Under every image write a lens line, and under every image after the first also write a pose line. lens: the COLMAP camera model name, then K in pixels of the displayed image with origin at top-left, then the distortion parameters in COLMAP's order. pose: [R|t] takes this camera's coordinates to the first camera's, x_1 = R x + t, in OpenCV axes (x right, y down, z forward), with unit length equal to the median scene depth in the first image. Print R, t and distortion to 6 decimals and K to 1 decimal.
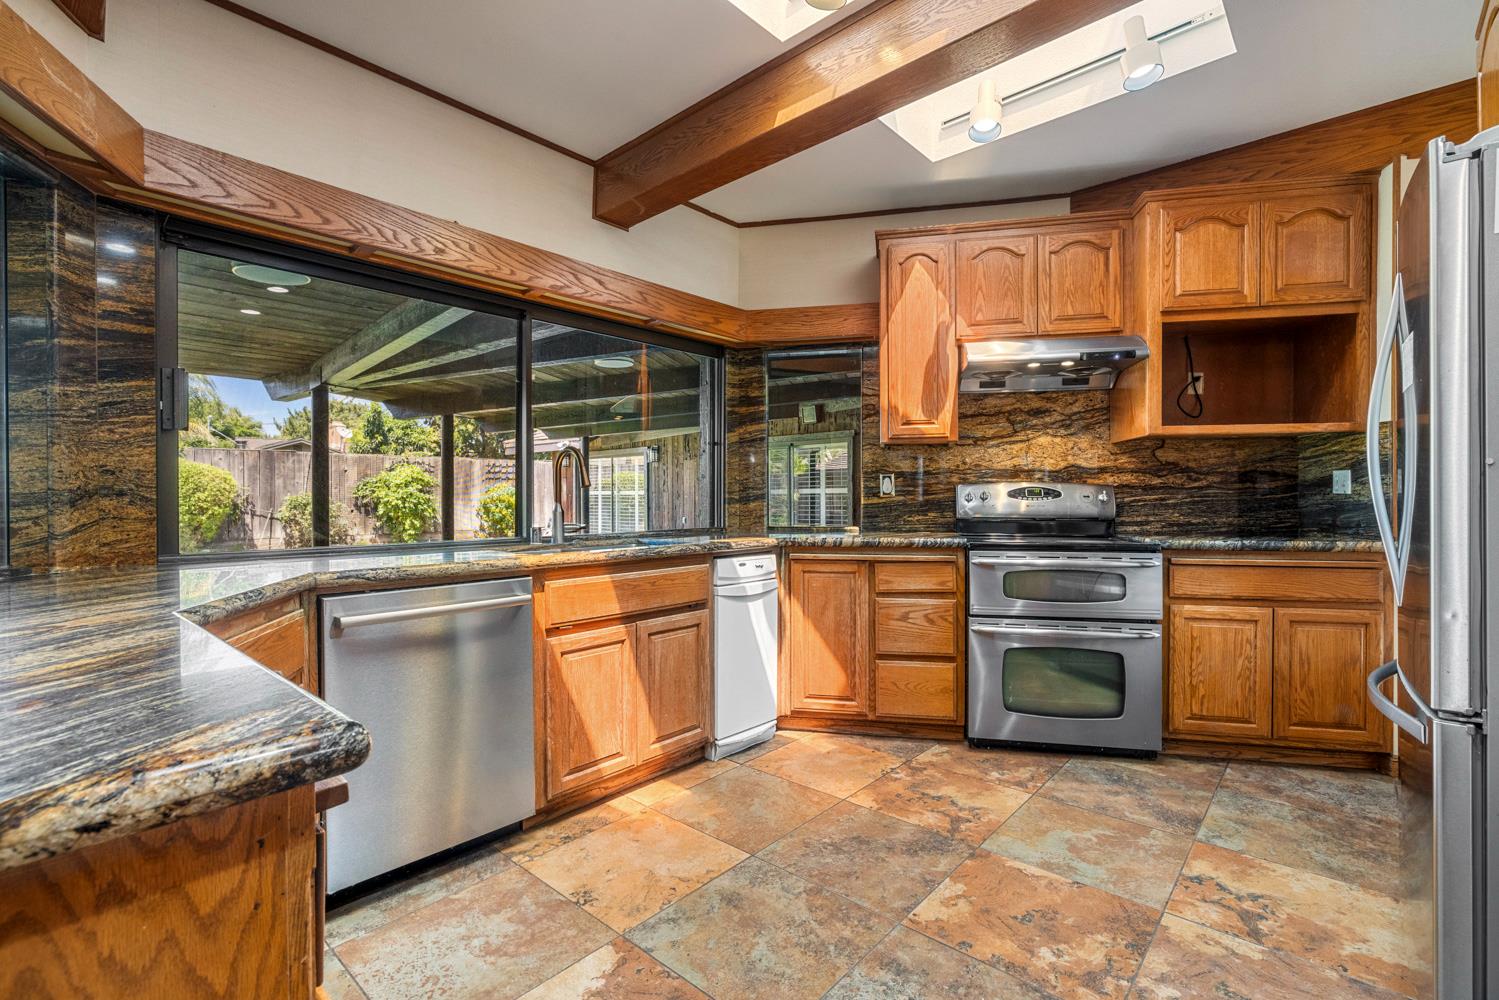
lens RADIAL K [[674.6, 0, 749.1], [0, 674.6, 502.3], [0, 0, 1]] dist [-0.000866, 0.000168]
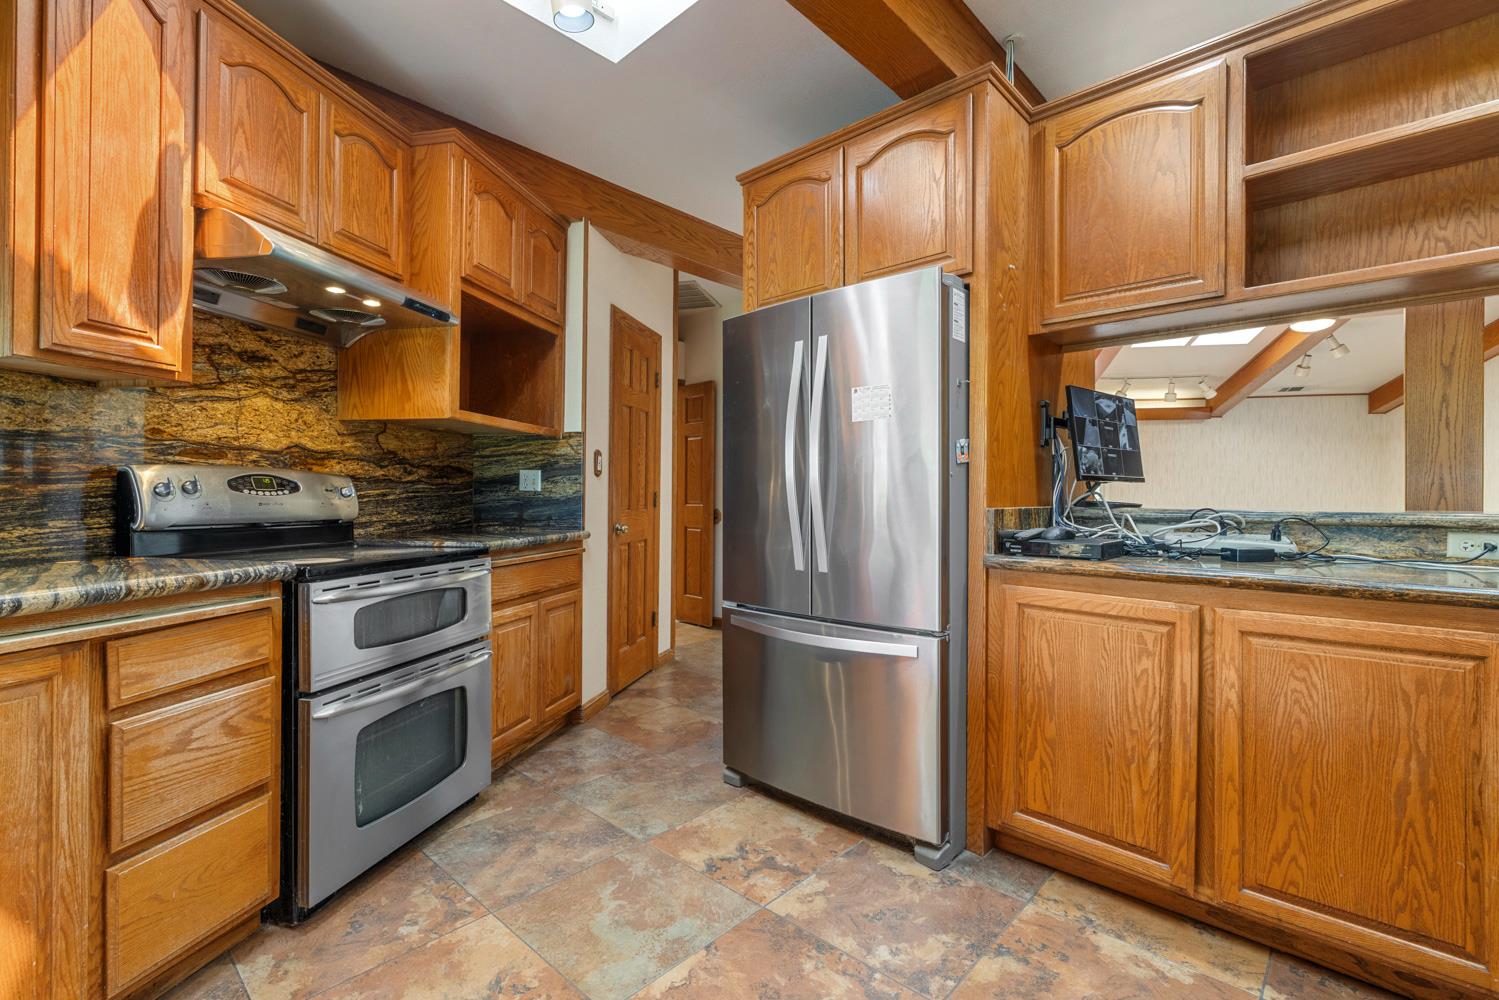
lens RADIAL K [[674.6, 0, 748.8], [0, 674.6, 494.5], [0, 0, 1]] dist [-0.000866, 0.000168]
pose [[0.020640, 0.006030, 0.999769, -0.219045], [-0.000290, 0.999982, -0.006025, -0.000024], [-0.999787, -0.000166, 0.020641, 0.561107]]
